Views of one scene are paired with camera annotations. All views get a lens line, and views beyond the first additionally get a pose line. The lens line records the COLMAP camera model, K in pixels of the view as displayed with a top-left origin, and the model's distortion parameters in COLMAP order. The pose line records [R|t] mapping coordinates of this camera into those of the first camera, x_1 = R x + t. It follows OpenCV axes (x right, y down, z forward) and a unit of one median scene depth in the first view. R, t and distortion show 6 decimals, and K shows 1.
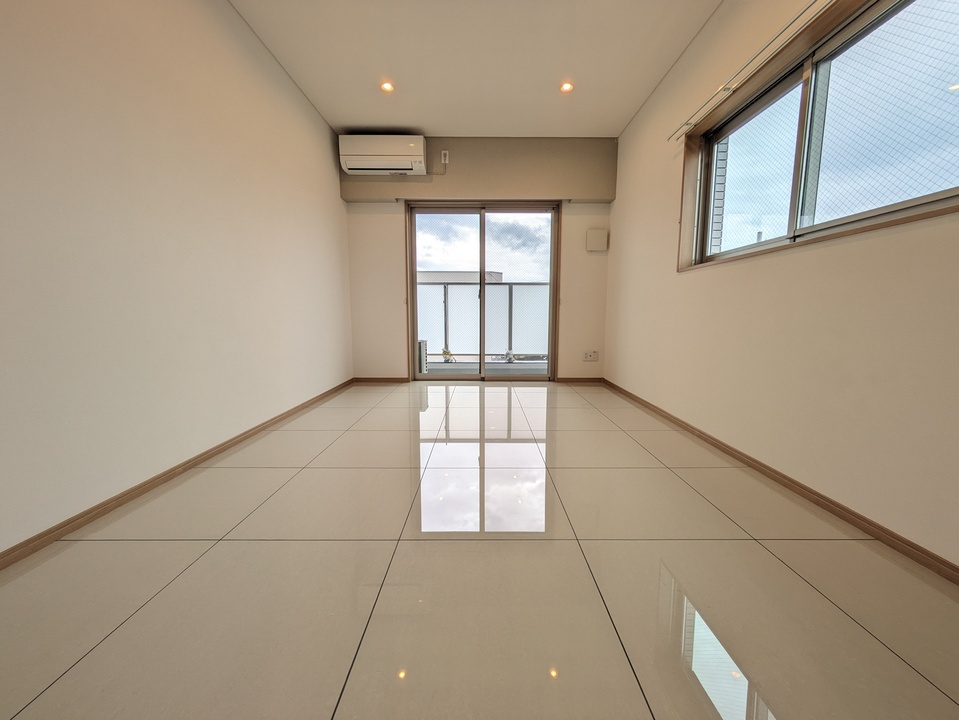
lens RADIAL K [[380.5, 0, 484.2], [0, 380.5, 358.7], [0, 0, 1]] dist [-0.000207, -0.000016]
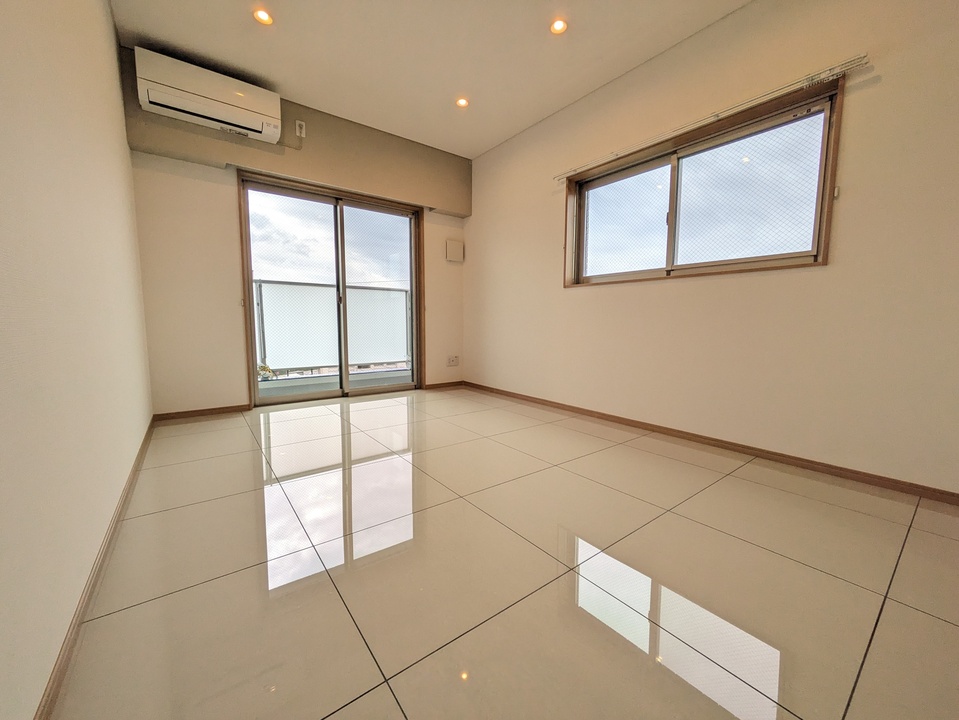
lens RADIAL K [[378.6, 0, 481.9], [0, 378.6, 360.3], [0, 0, 1]] dist [0.001569, 0.000633]
pose [[0.796560, -0.060188, 0.601556, -0.297805], [0.064822, 0.997799, 0.013999, -0.019068], [-0.601075, 0.027843, 0.798708, 0.123711]]
